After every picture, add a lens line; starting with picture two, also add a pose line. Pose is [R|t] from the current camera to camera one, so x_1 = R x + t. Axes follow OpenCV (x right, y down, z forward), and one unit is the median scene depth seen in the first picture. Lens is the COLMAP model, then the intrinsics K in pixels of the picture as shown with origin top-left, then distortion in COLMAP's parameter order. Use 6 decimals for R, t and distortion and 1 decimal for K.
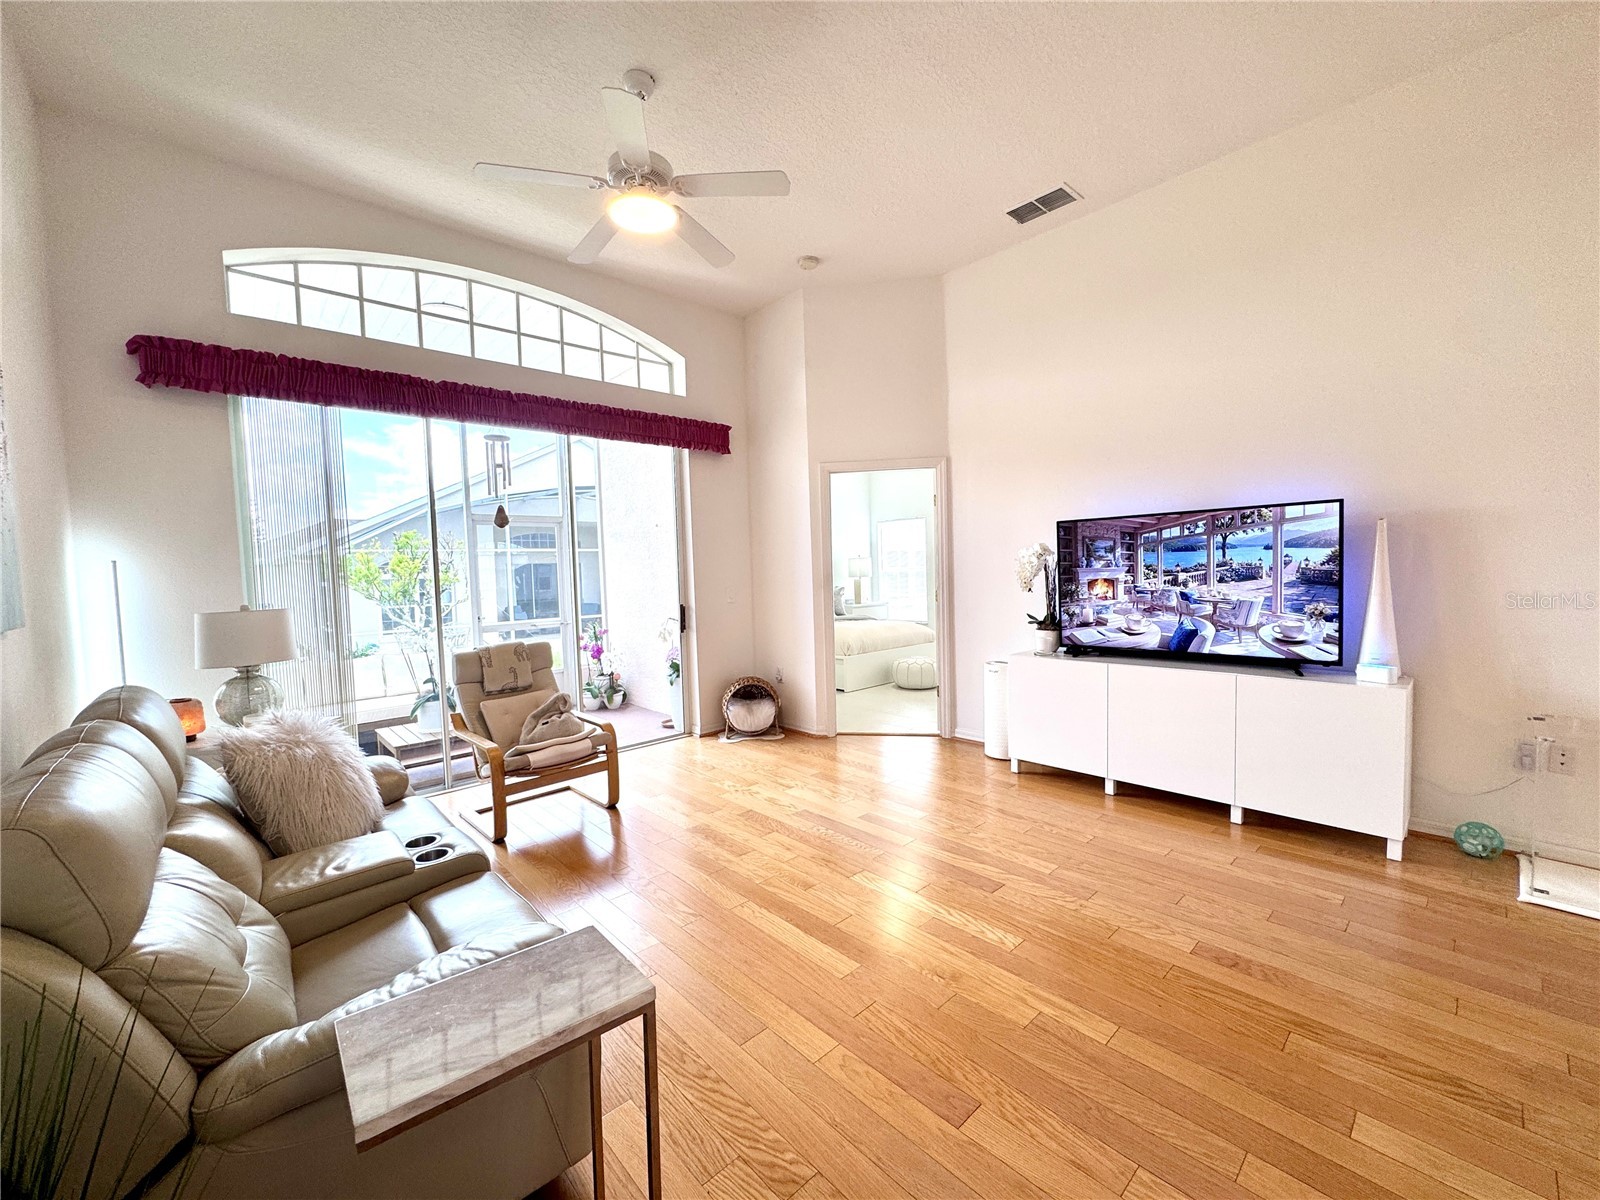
lens RADIAL K [[638.5, 0, 798.3], [0, 638.5, 599.2], [0, 0, 1]] dist [-0.002643, -0.000382]
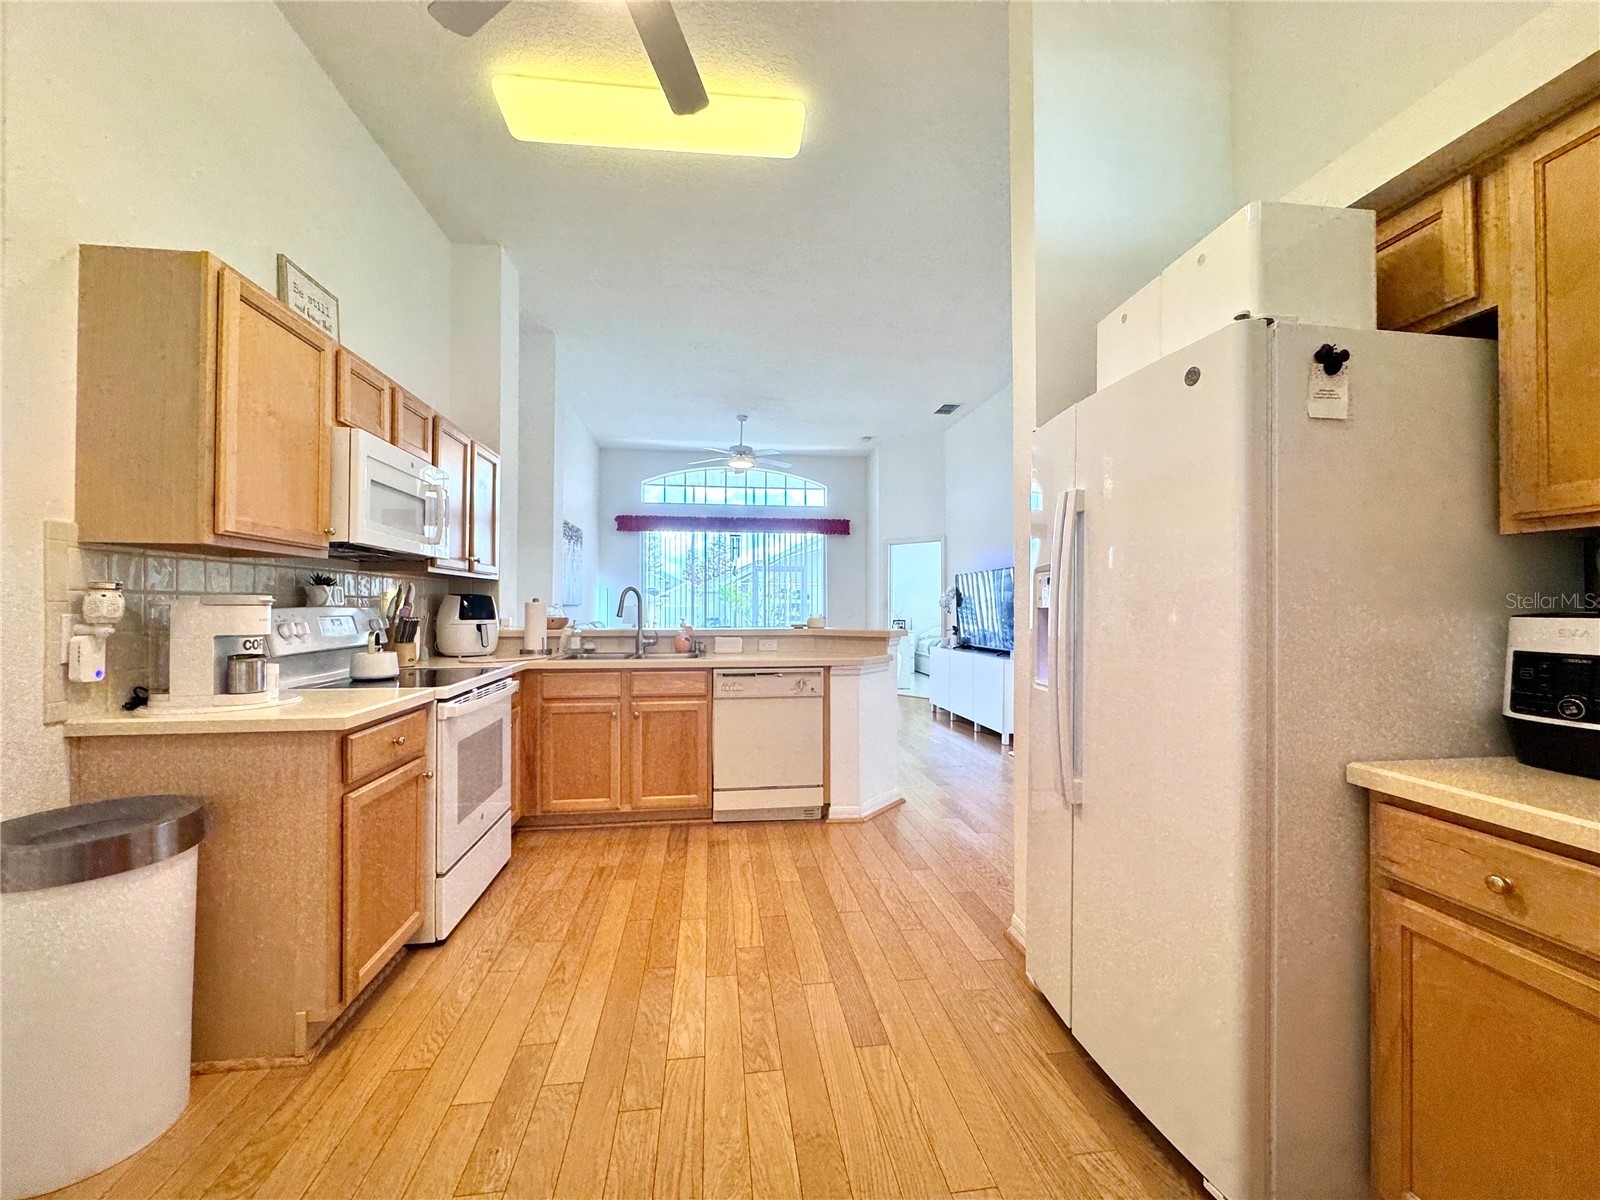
lens RADIAL K [[638.5, 0, 798.3], [0, 638.5, 599.2], [0, 0, 1]] dist [-0.002643, -0.000382]
pose [[0.824224, 0.021259, -0.565865, 1.226771], [-0.048782, 0.998246, -0.033552, 0.035106], [0.564159, 0.055259, 0.823815, -0.869606]]
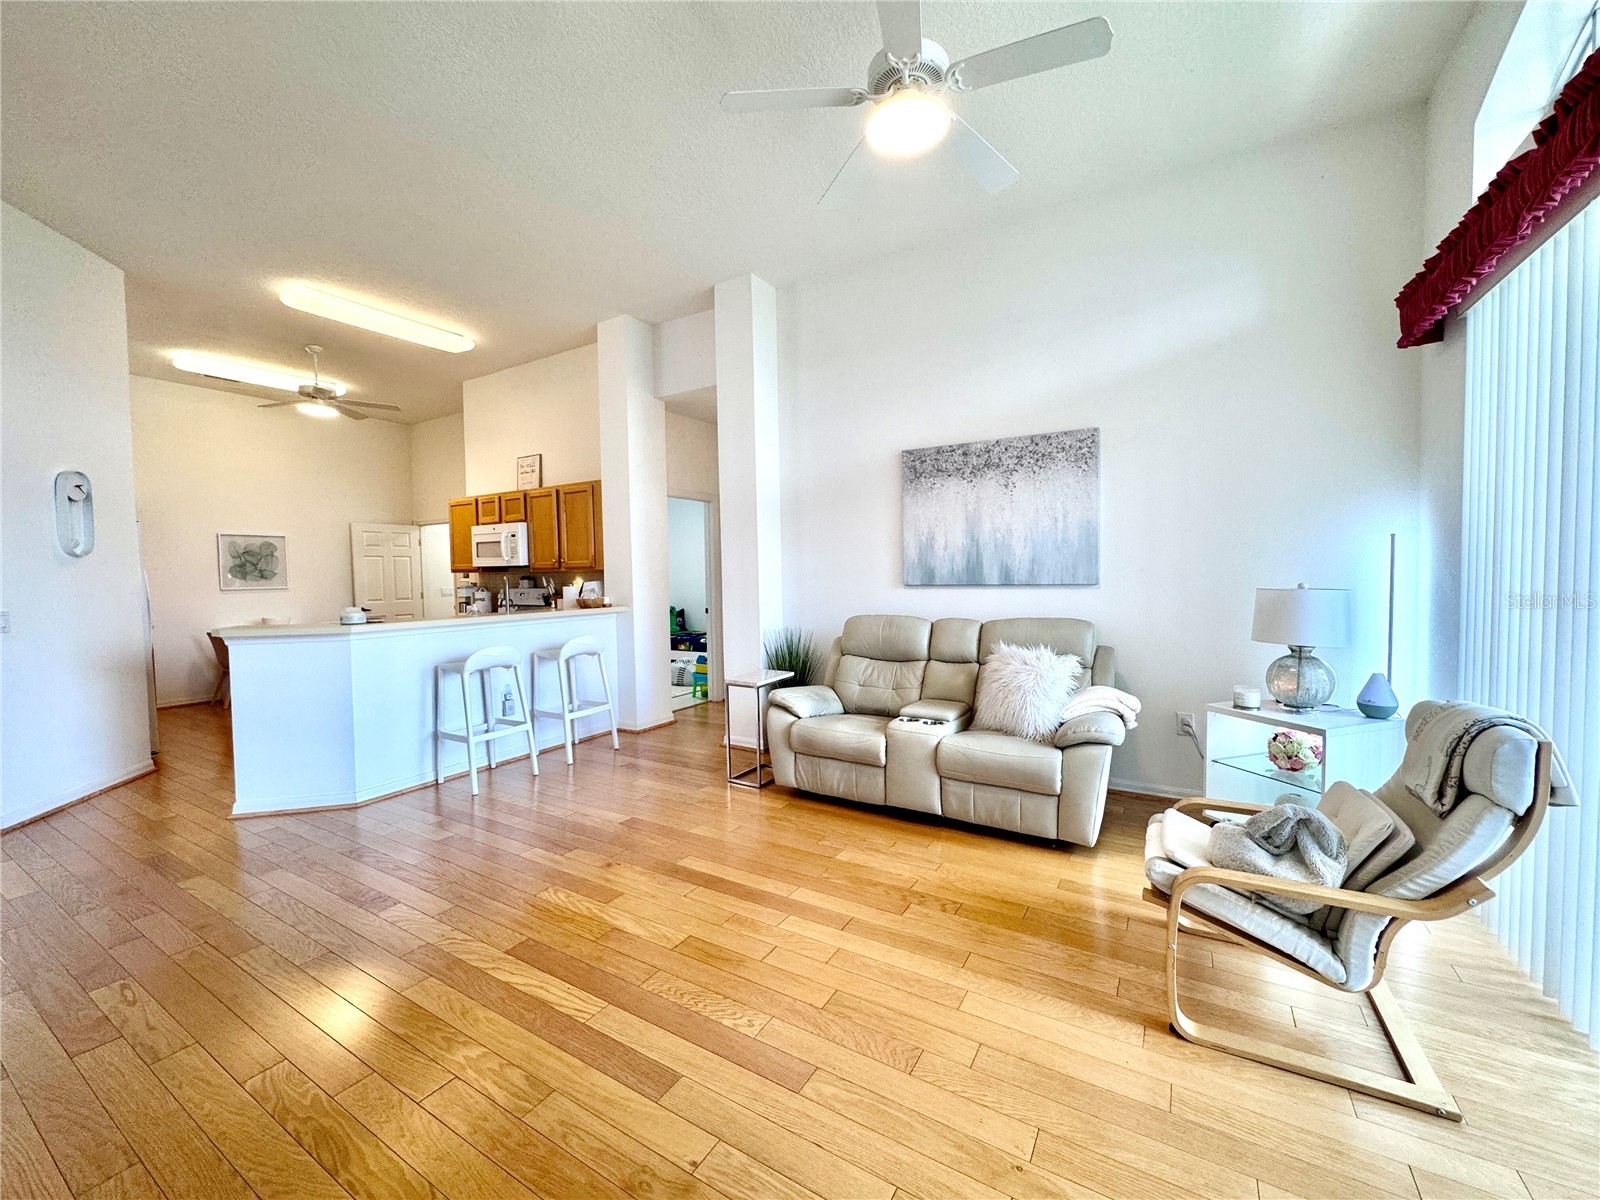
lens RADIAL K [[631.8, 0, 800.0], [0, 631.8, 595.6], [0, 0, 1]] dist [-0.001295, -0.000092]
pose [[-0.954419, 0.052812, -0.293760, 0.127371], [0.027159, 0.995505, 0.090734, -0.078417], [0.297232, 0.078621, -0.951563, 1.439019]]
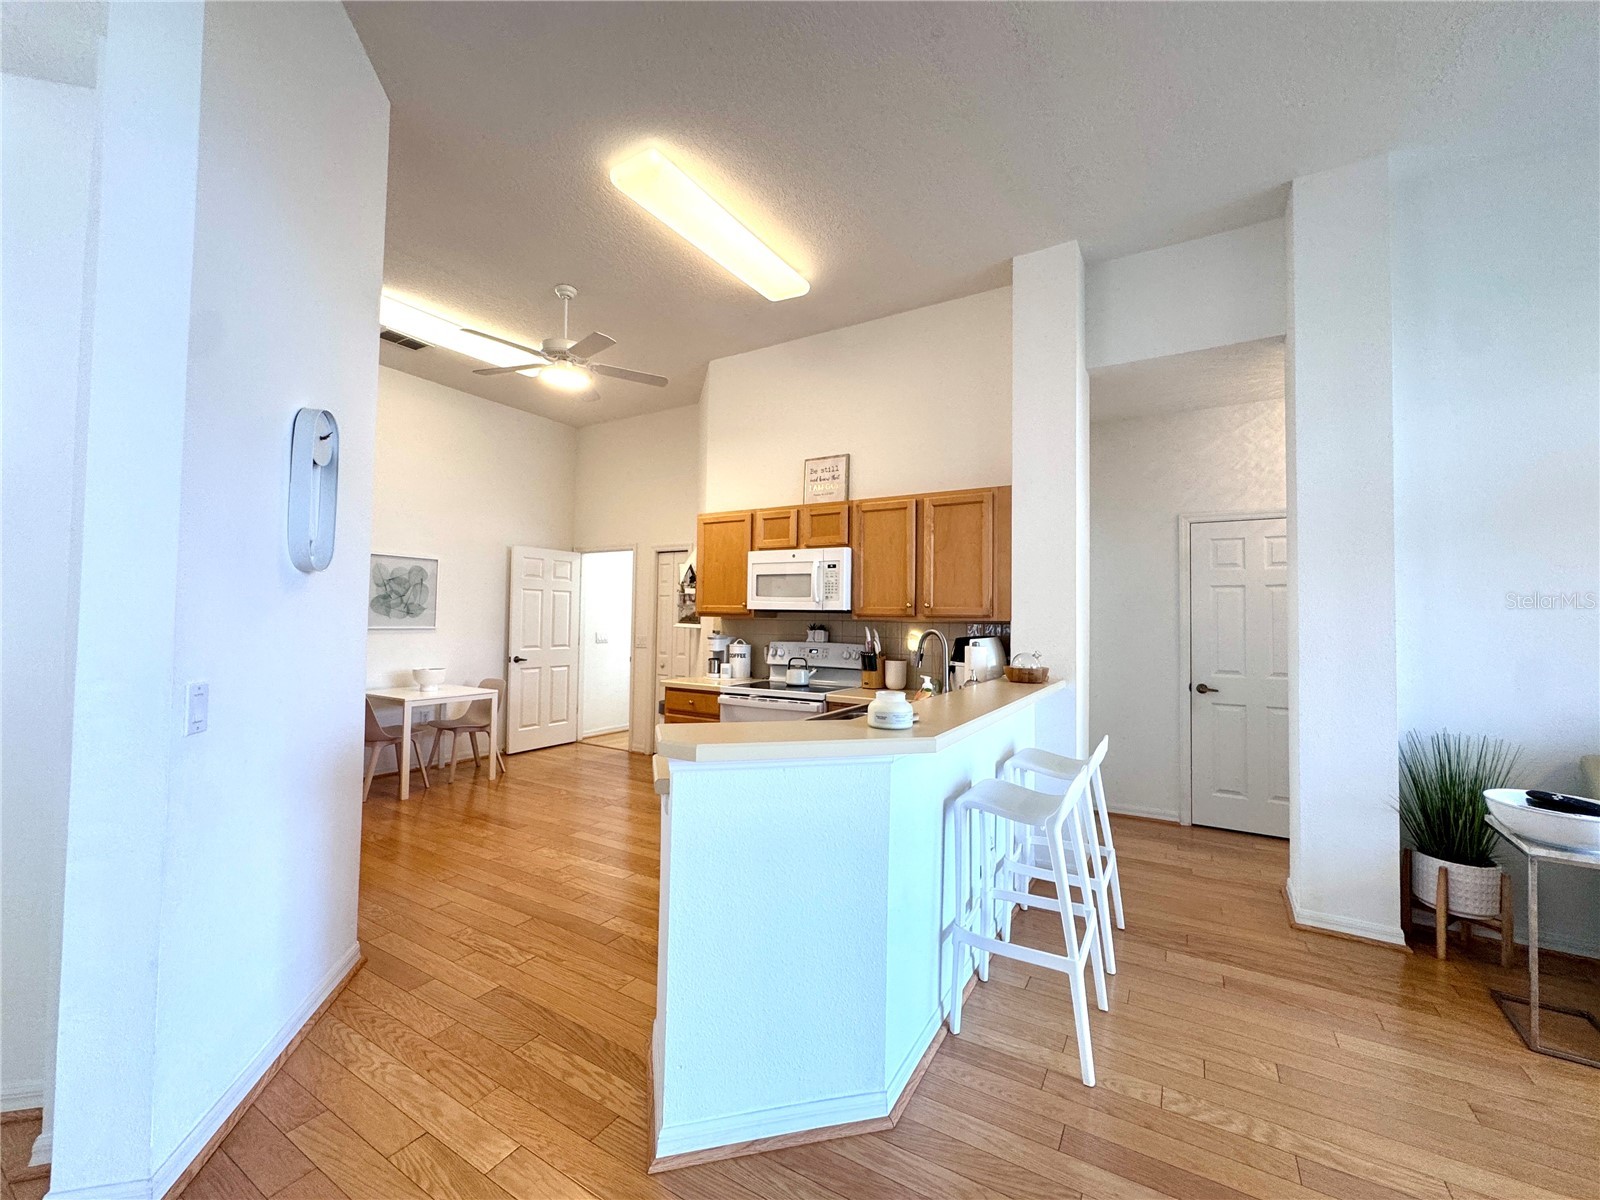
lens RADIAL K [[638.5, 0, 798.3], [0, 638.5, 599.2], [0, 0, 1]] dist [-0.002643, -0.000382]
pose [[-0.956924, 0.001619, -0.290335, 0.766863], [-0.004652, 0.999771, 0.020907, -0.068822], [0.290302, 0.021357, -0.956697, 0.673808]]
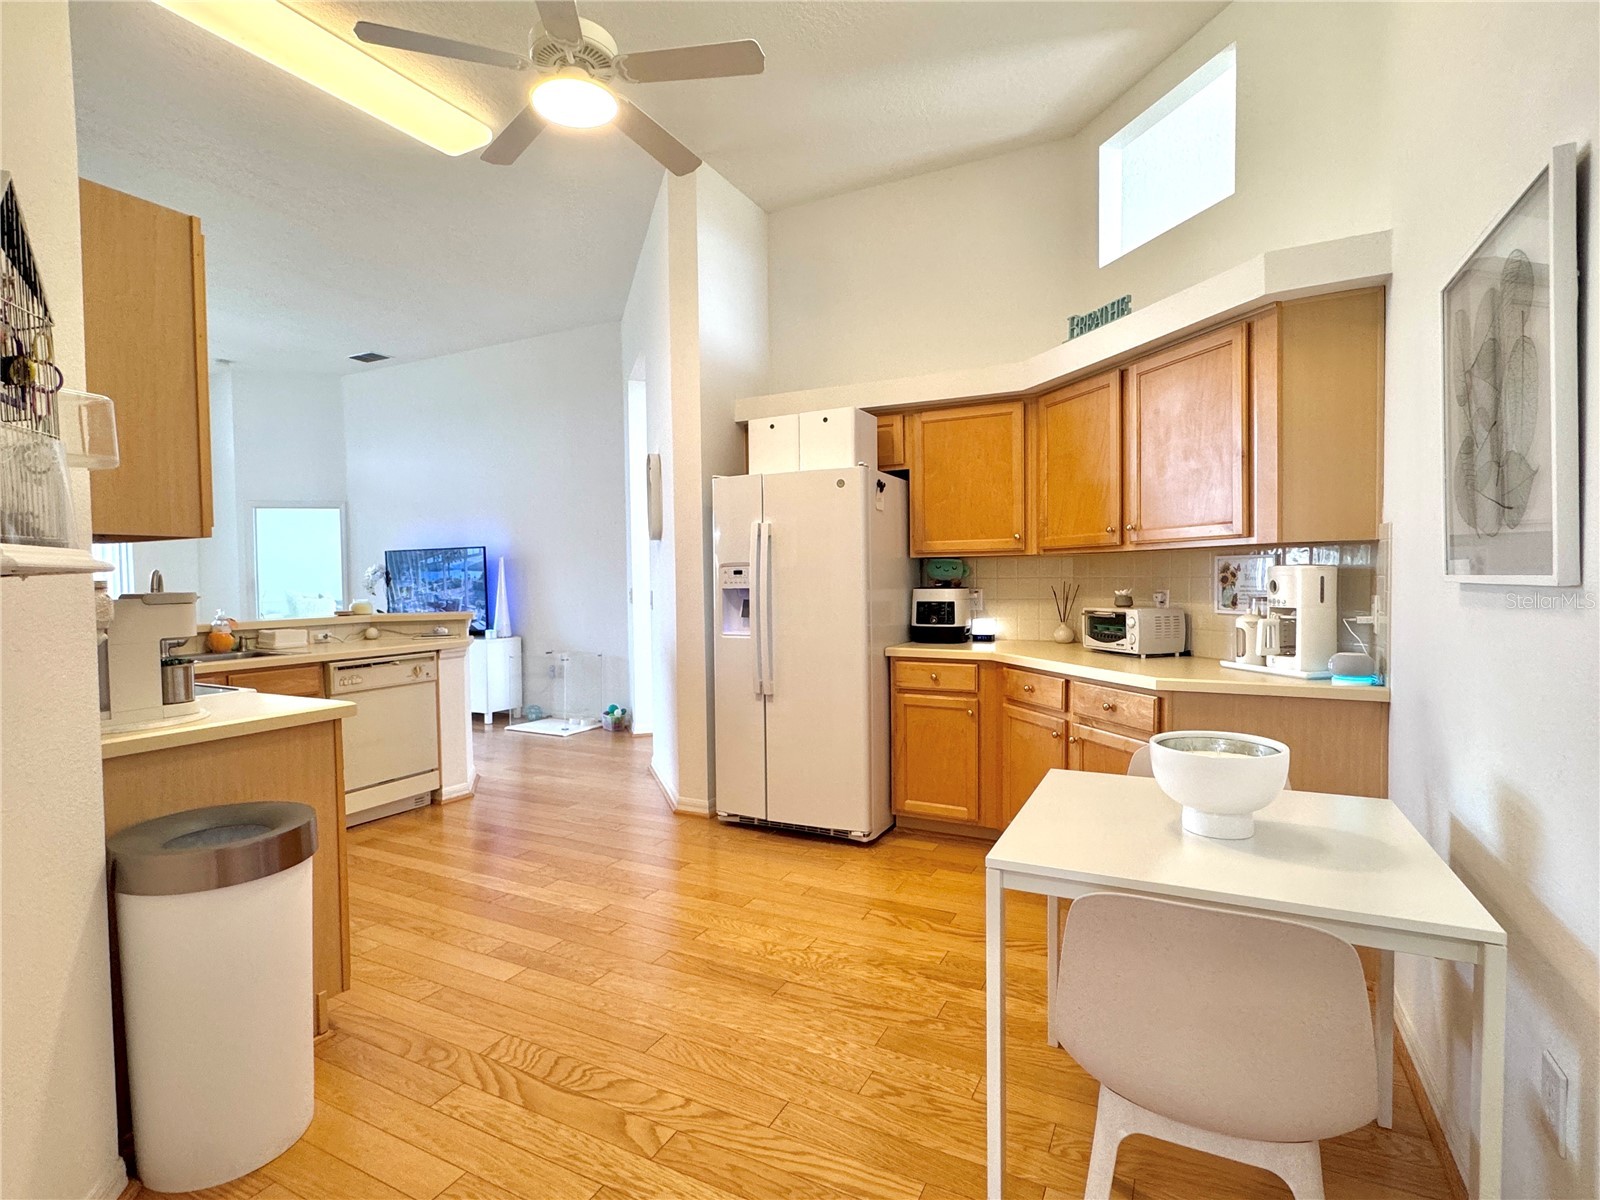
lens RADIAL K [[794.7, 0, 800.0], [0, 794.7, 600.0], [0, 0, 1]] dist [-0.027878, 0.000003]
pose [[0.933409, 0.004190, 0.358790, 0.767623], [0.003882, 0.999755, -0.021775, 0.055522], [-0.358794, 0.021717, 0.933164, -1.398233]]
